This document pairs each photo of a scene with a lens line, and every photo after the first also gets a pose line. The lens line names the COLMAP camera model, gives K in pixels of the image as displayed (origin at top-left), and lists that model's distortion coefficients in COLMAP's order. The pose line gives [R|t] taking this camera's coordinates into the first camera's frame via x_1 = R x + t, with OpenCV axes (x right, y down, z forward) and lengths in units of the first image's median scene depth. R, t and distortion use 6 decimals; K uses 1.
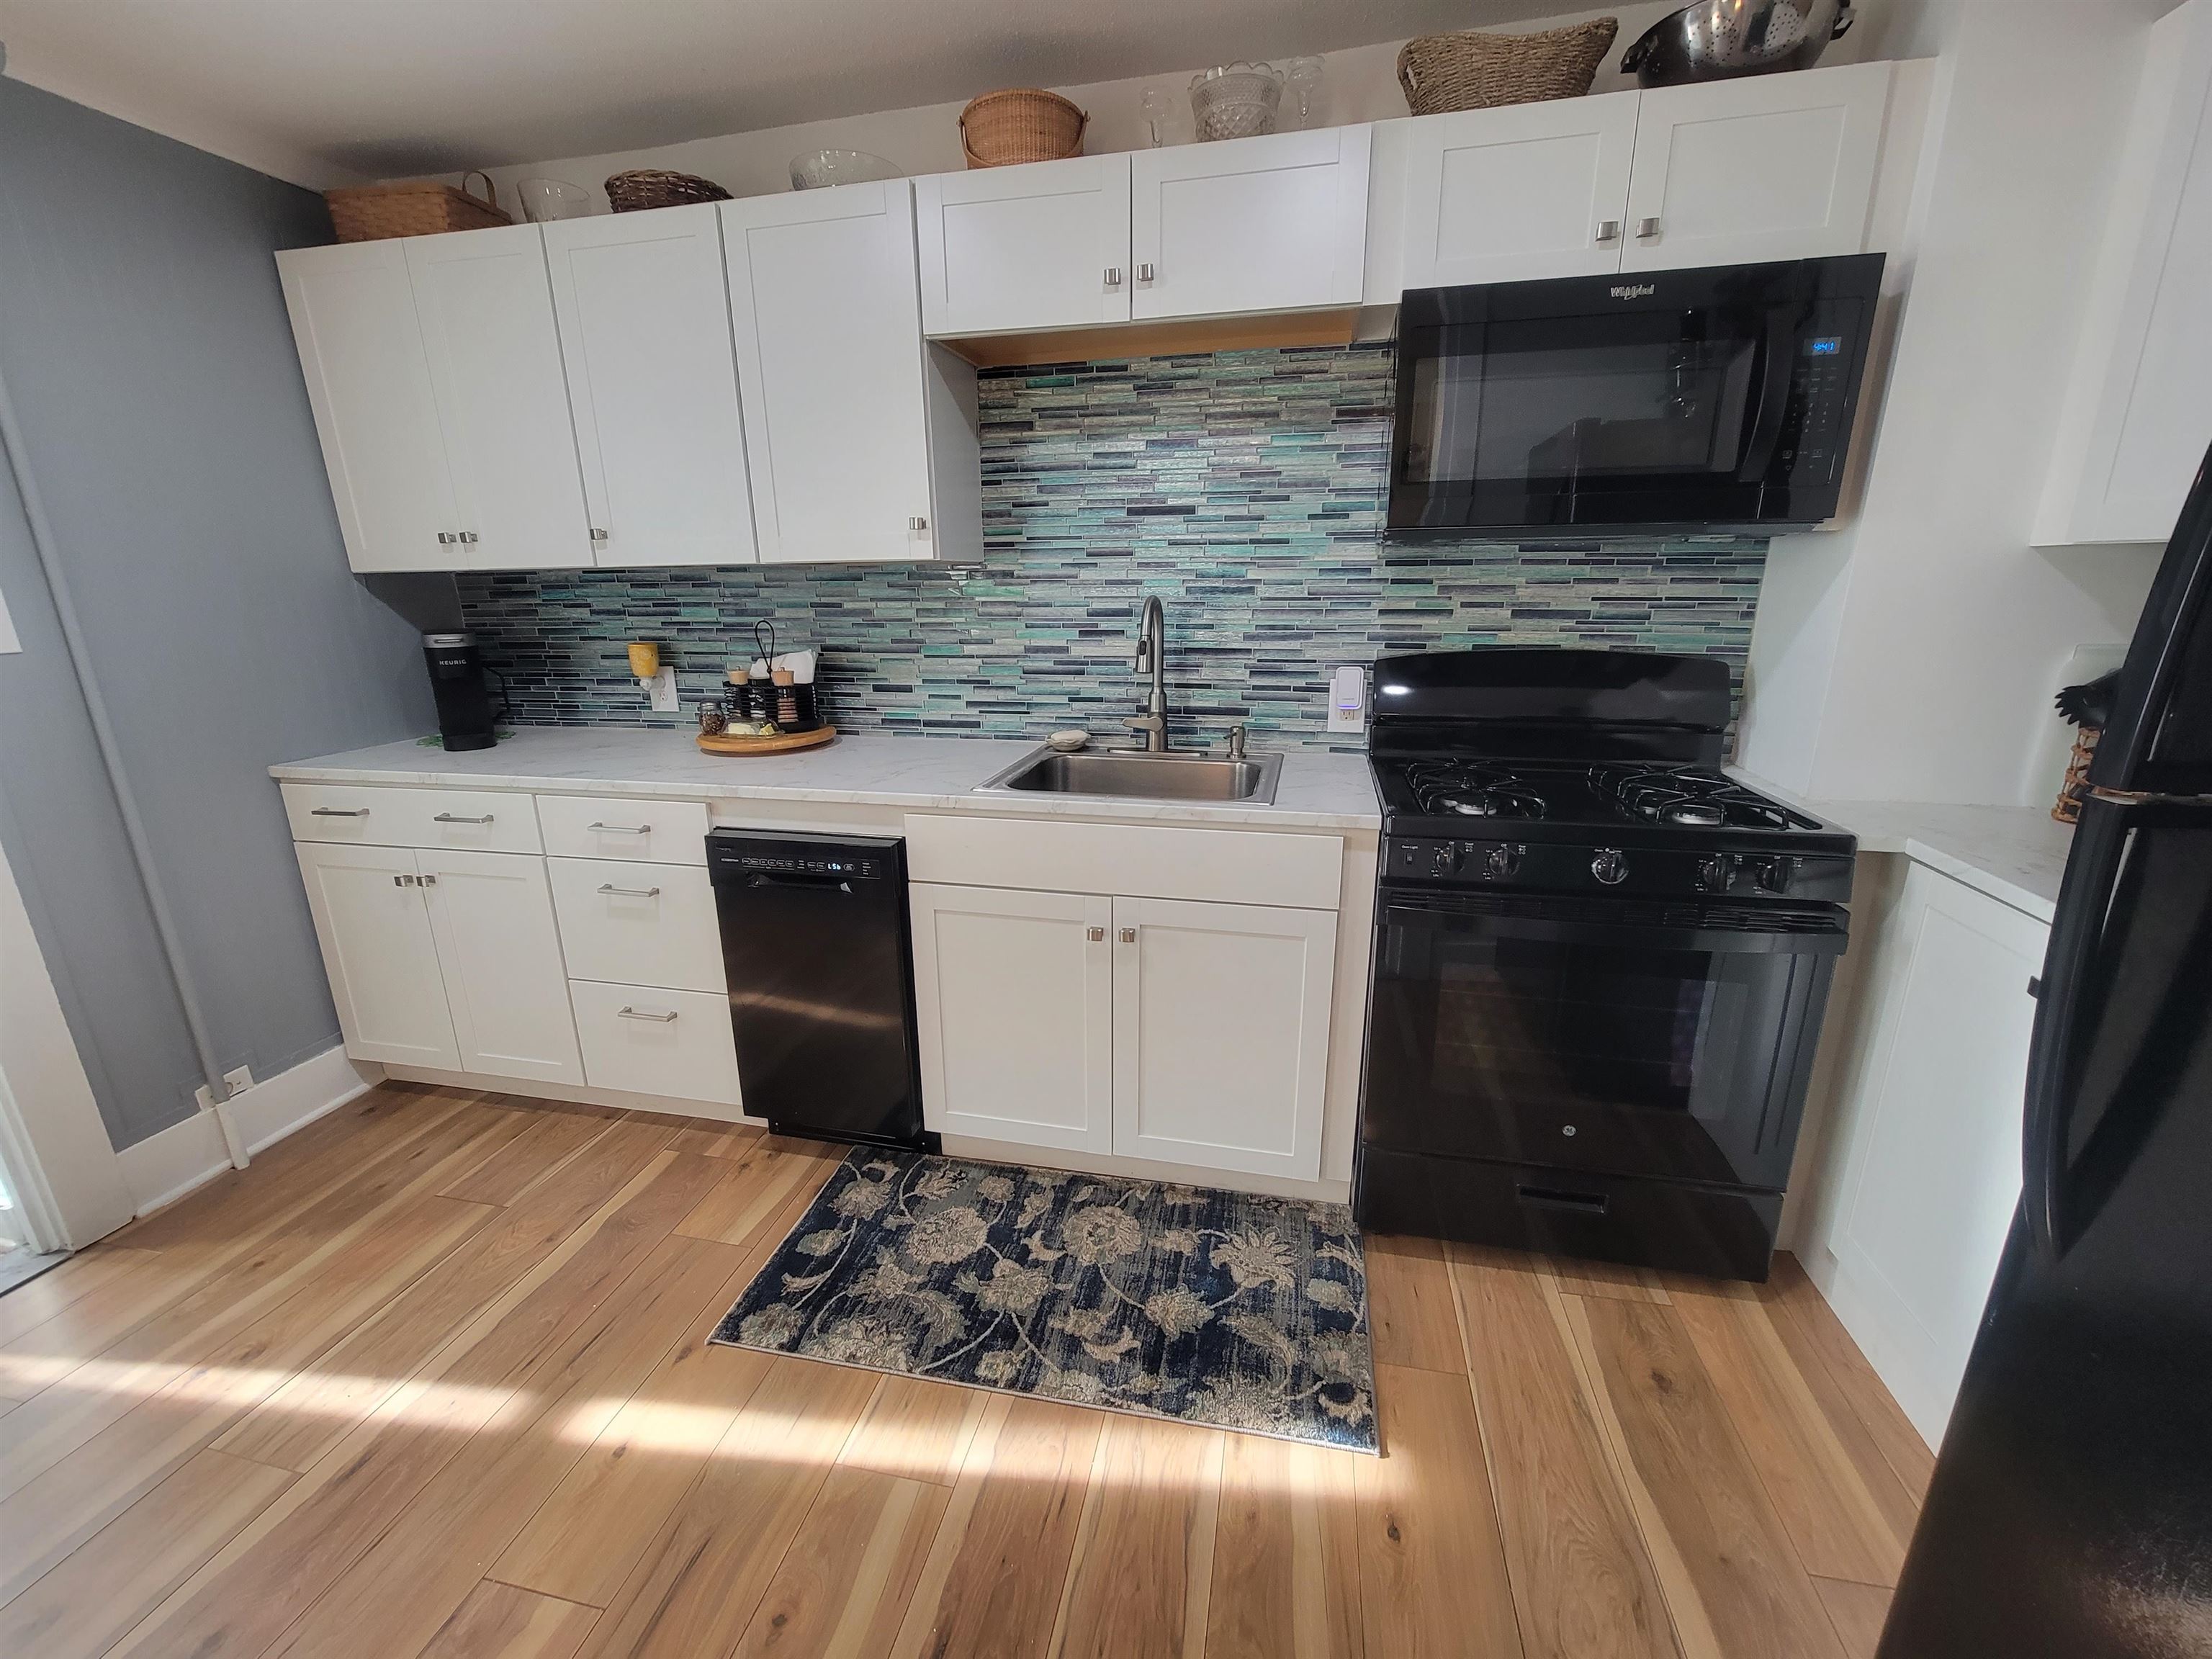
lens RADIAL K [[904.3, 0, 1106.0], [0, 904.3, 829.5], [0, 0, 1]] dist [-0.003345, 0.000015]
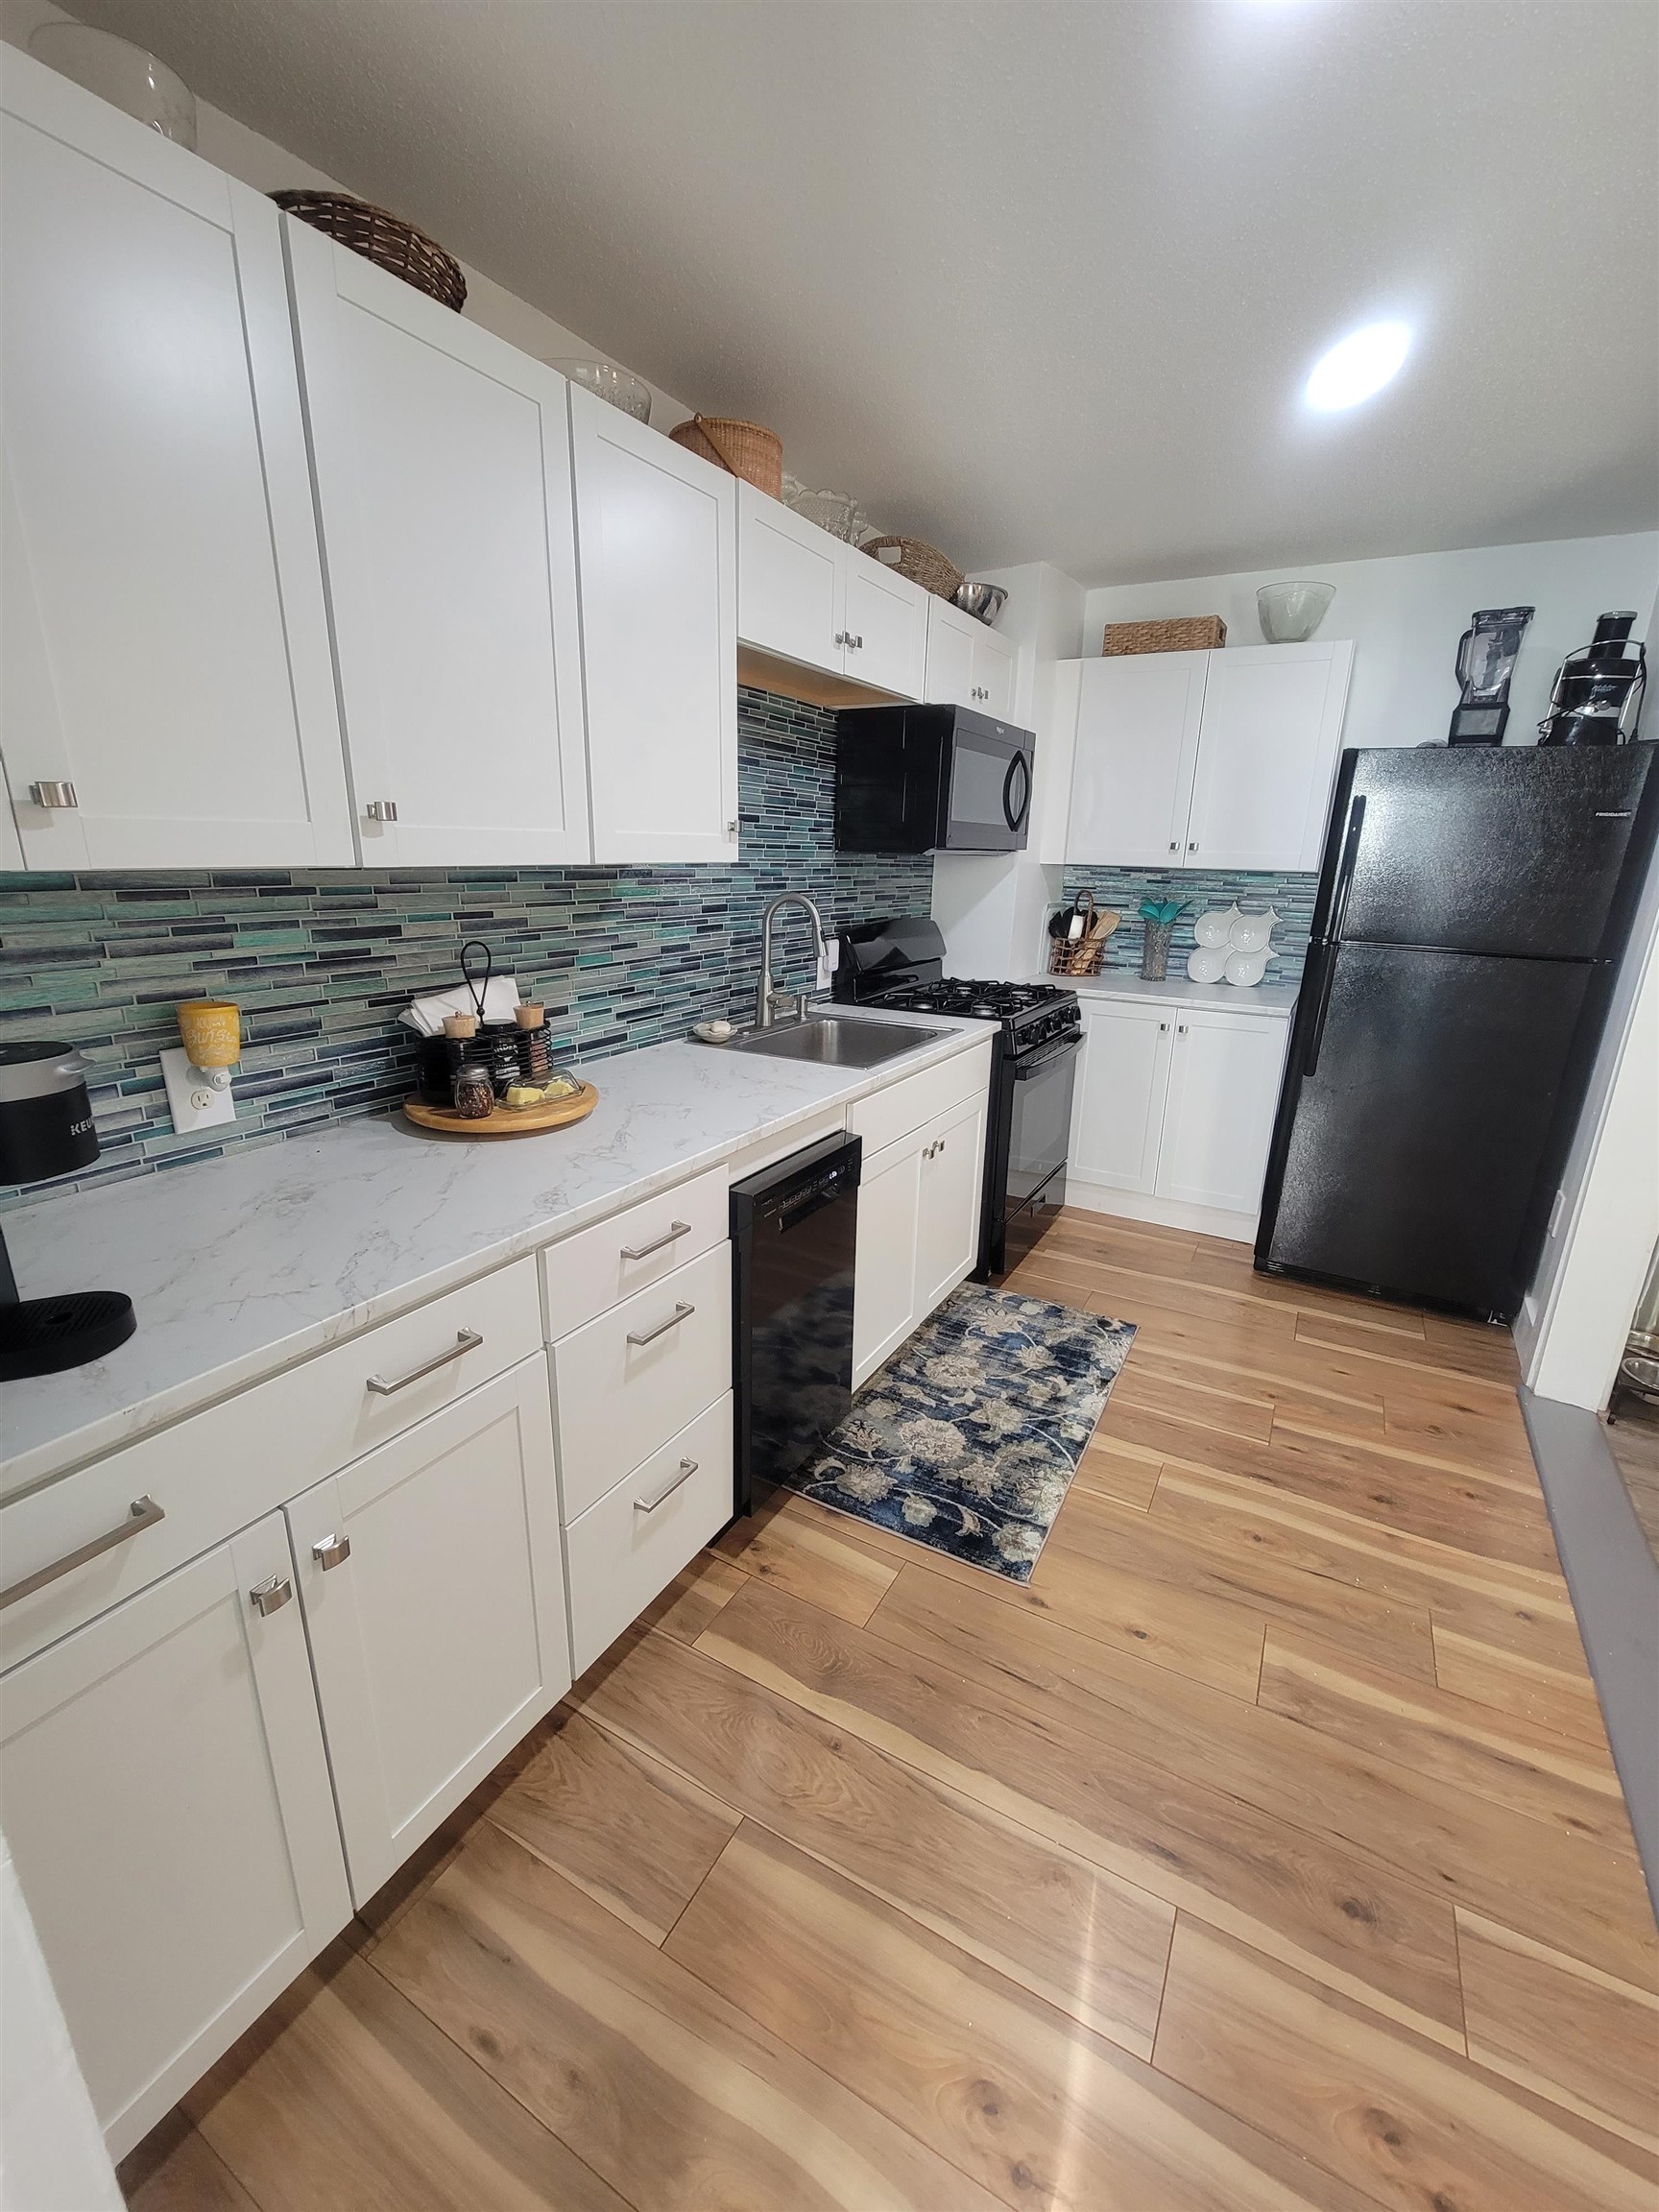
lens RADIAL K [[904.3, 0, 827.4], [0, 904.3, 1104.7], [0, 0, 1]] dist [-0.003345, 0.000015]
pose [[0.297263, -0.243255, 0.923289, -1.051489], [0.237093, 0.955520, 0.175412, -0.181801], [-0.924890, 0.166762, 0.341715, 0.572522]]
